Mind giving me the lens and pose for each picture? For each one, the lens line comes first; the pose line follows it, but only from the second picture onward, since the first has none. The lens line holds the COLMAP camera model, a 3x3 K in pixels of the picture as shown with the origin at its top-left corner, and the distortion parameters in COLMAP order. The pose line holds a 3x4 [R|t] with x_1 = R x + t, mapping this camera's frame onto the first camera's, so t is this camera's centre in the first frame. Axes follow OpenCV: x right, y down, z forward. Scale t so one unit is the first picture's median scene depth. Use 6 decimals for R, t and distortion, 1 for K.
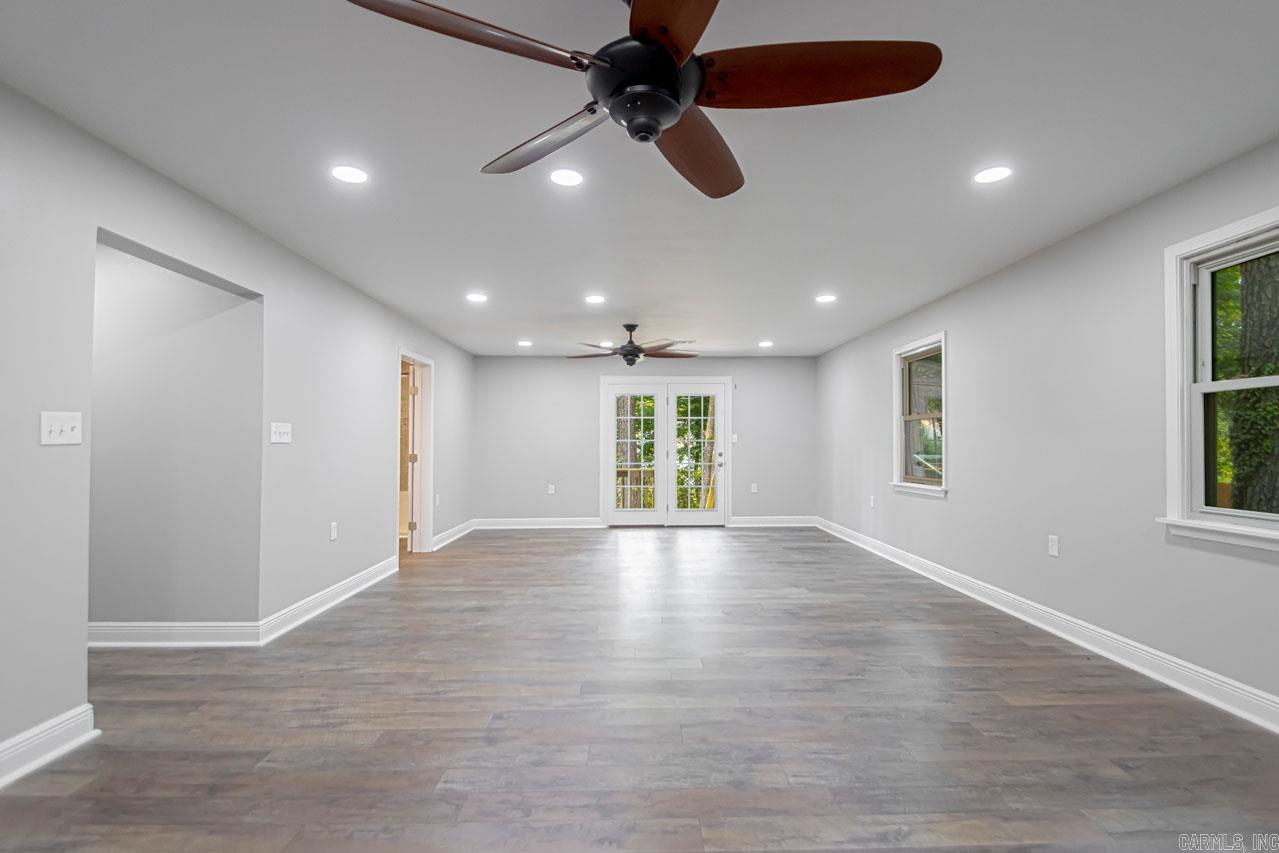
lens RADIAL K [[610.2, 0, 667.8], [0, 610.2, 426.2], [0, 0, 1]] dist [0.015842, -0.016425]
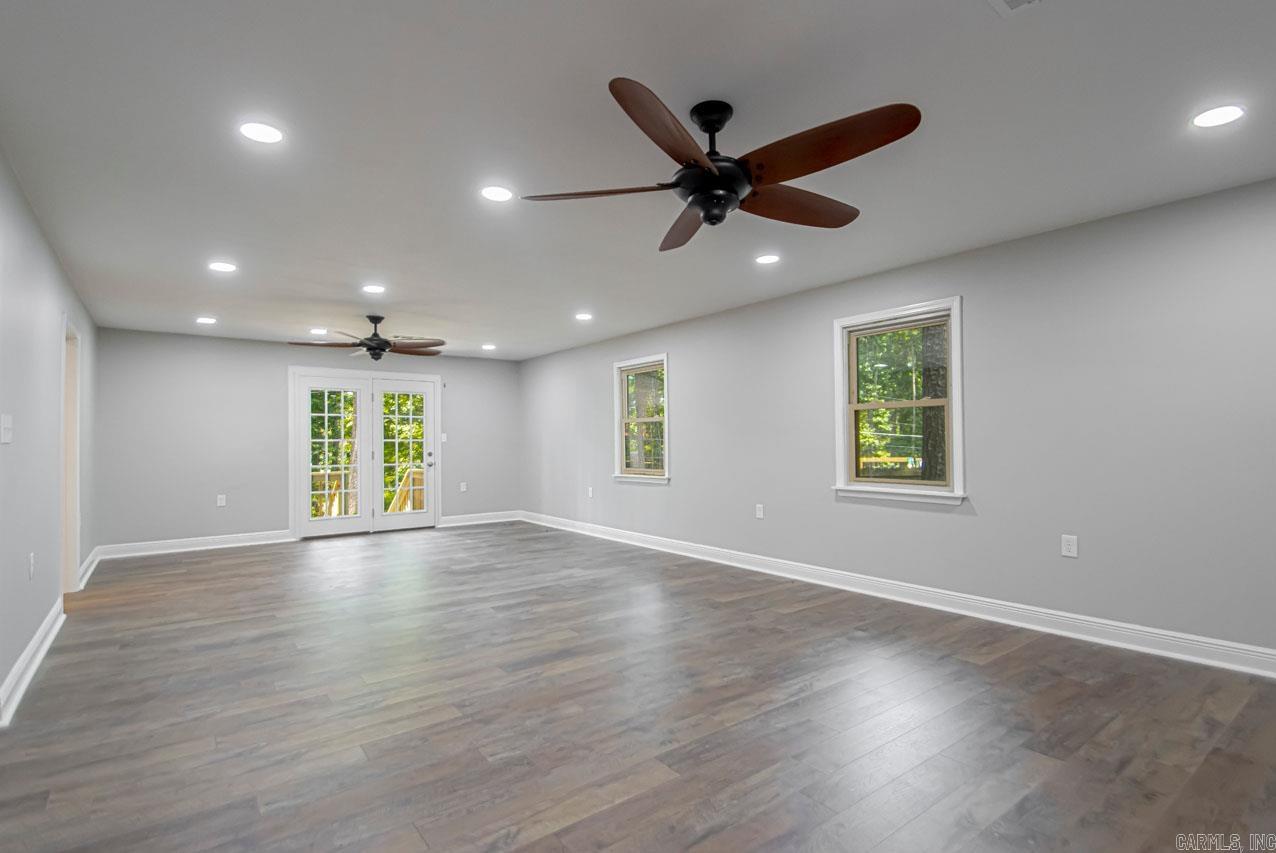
lens RADIAL K [[608.8, 0, 666.3], [0, 608.8, 426.2], [0, 0, 1]] dist [0.015842, -0.016425]
pose [[0.803155, 0.010455, 0.595679, -0.327165], [-0.010788, 0.999937, -0.003004, 0.000152], [-0.595673, -0.004013, 0.803217, -0.019621]]
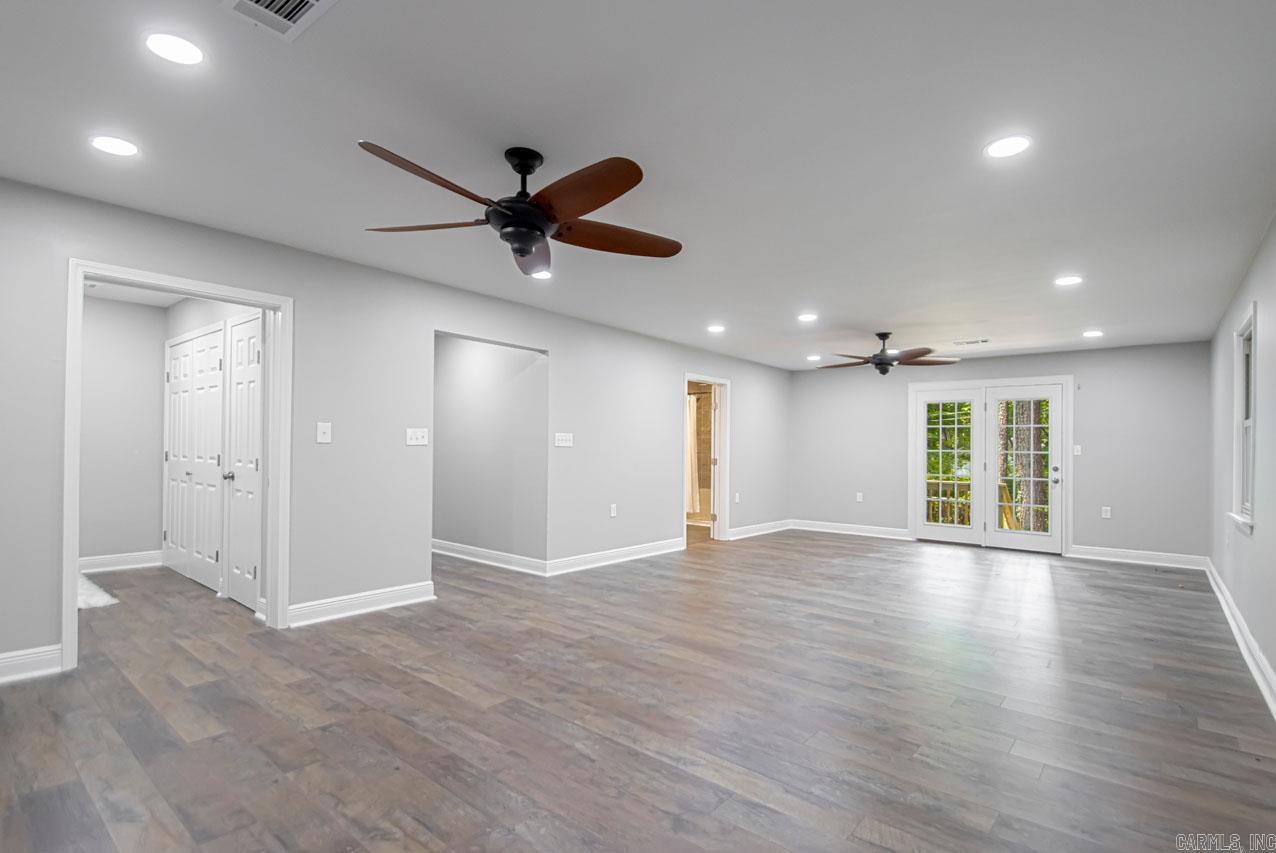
lens RADIAL K [[634.7, 0, 682.0], [0, 634.7, 444.6], [0, 0, 1]] dist [0.009443, -0.018846]
pose [[0.756597, 0.009368, -0.653814, 0.453162], [-0.000010, 0.999898, 0.014316, -0.000003], [0.653881, -0.010825, 0.756520, 0.005578]]
